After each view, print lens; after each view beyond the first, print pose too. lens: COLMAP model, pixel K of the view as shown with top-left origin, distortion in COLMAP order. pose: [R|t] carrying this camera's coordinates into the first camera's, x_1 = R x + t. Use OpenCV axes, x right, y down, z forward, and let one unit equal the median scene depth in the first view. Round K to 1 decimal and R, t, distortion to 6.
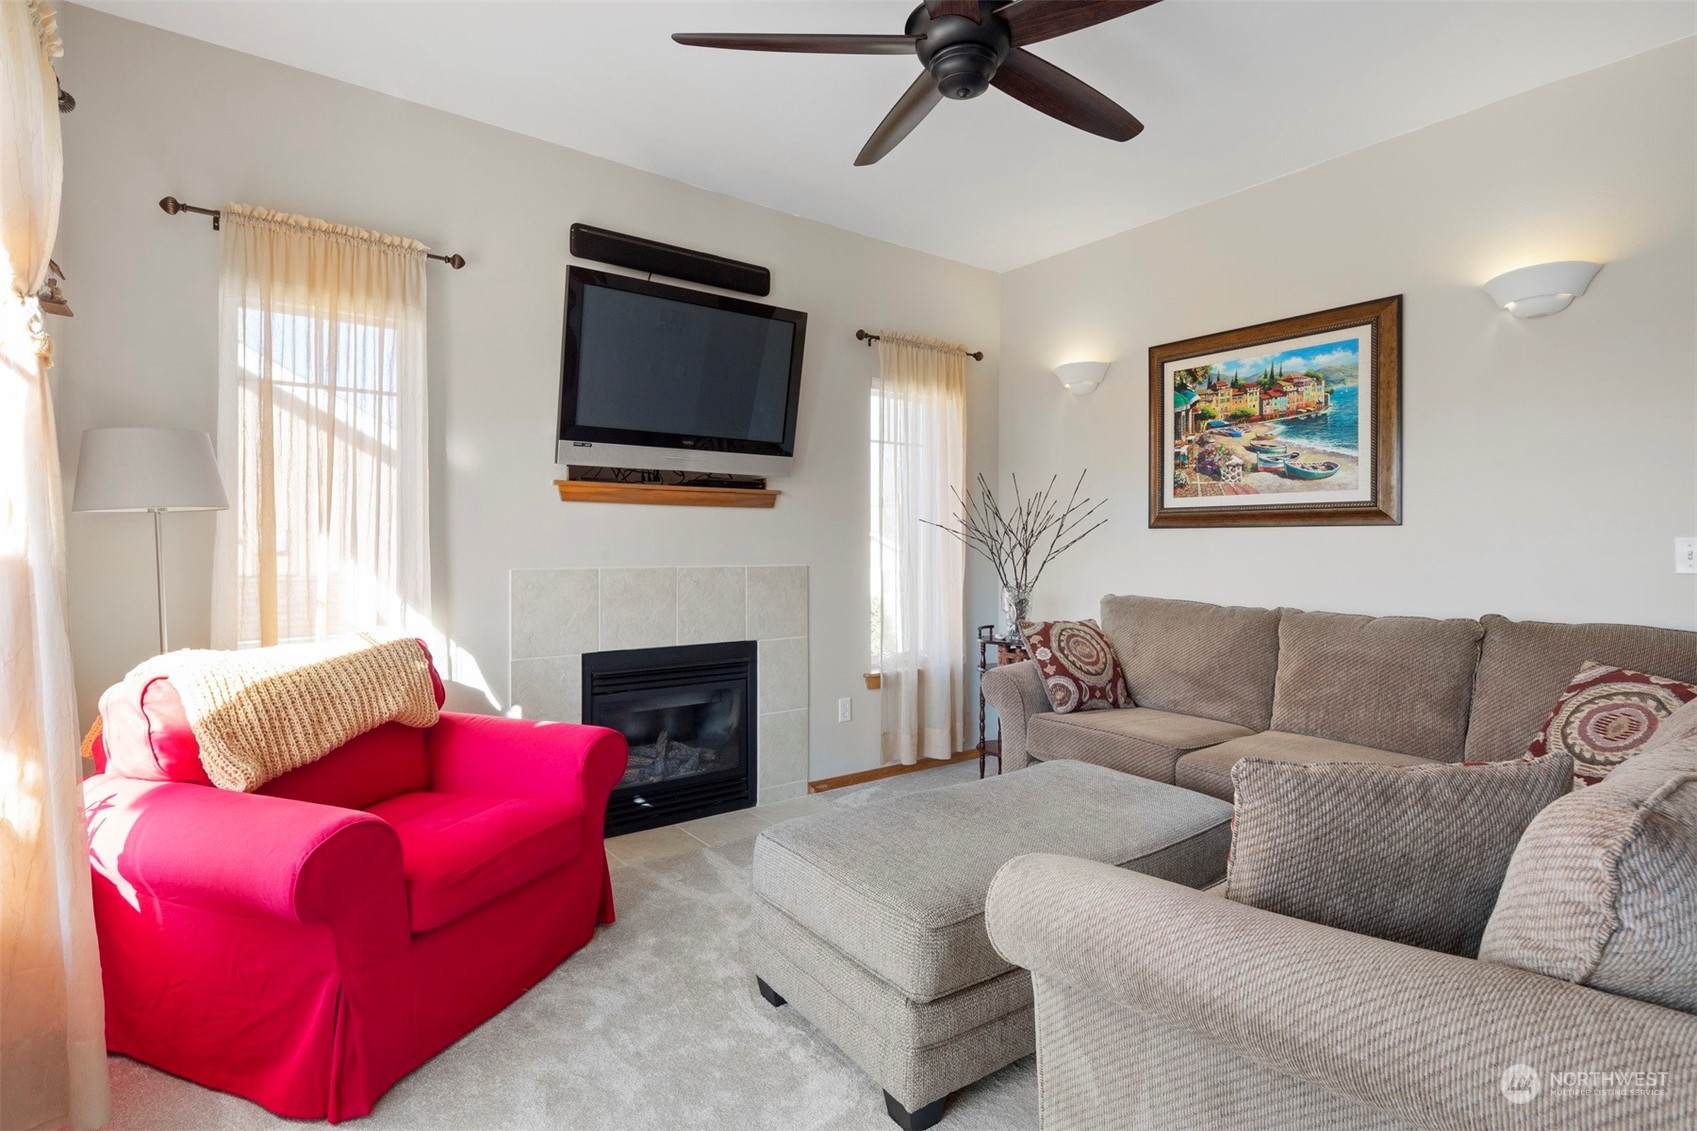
lens RADIAL K [[844.4, 0, 846.8], [0, 844.4, 547.9], [0, 0, 1]] dist [0.002210, -0.003279]
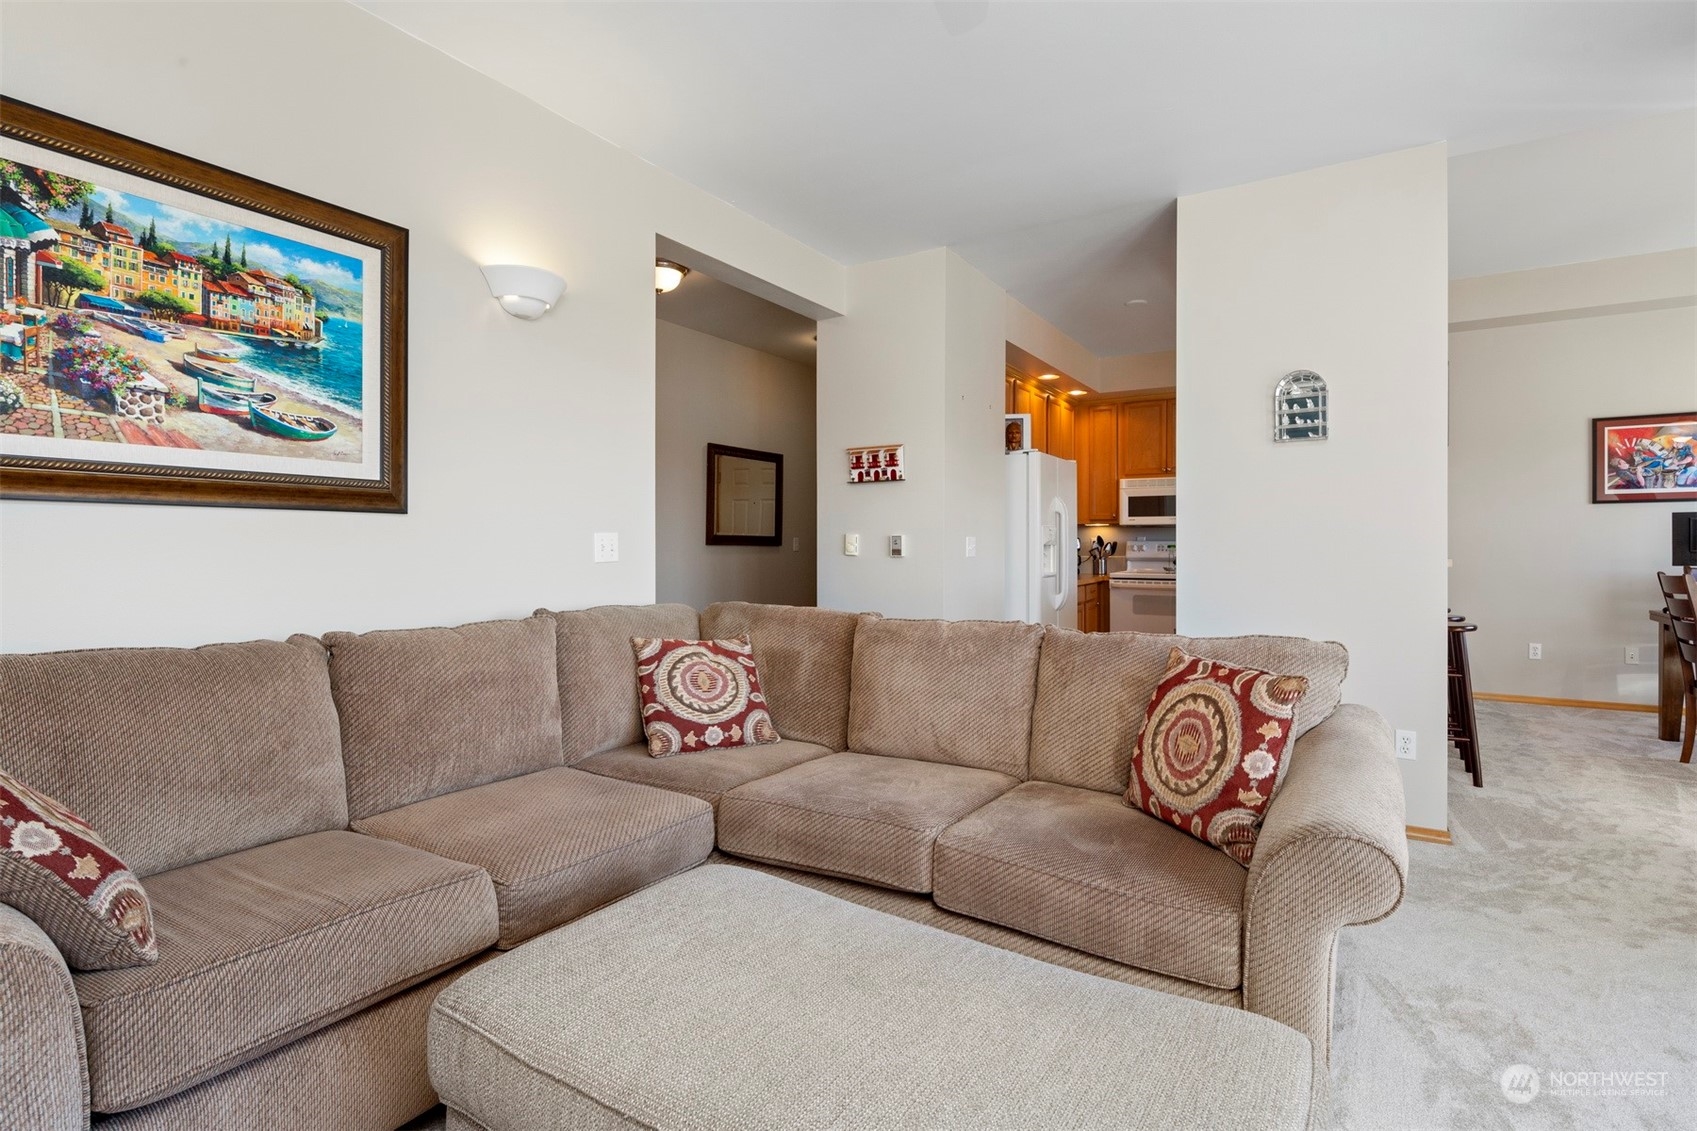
lens RADIAL K [[844.4, 0, 826.0], [0, 844.4, 545.9], [0, 0, 1]] dist [0.002210, -0.003279]
pose [[-0.364541, -0.000408, 0.931187, -0.219547], [0.004426, 0.999988, 0.002171, 0.003529], [-0.931177, 0.004913, -0.364535, 0.824600]]
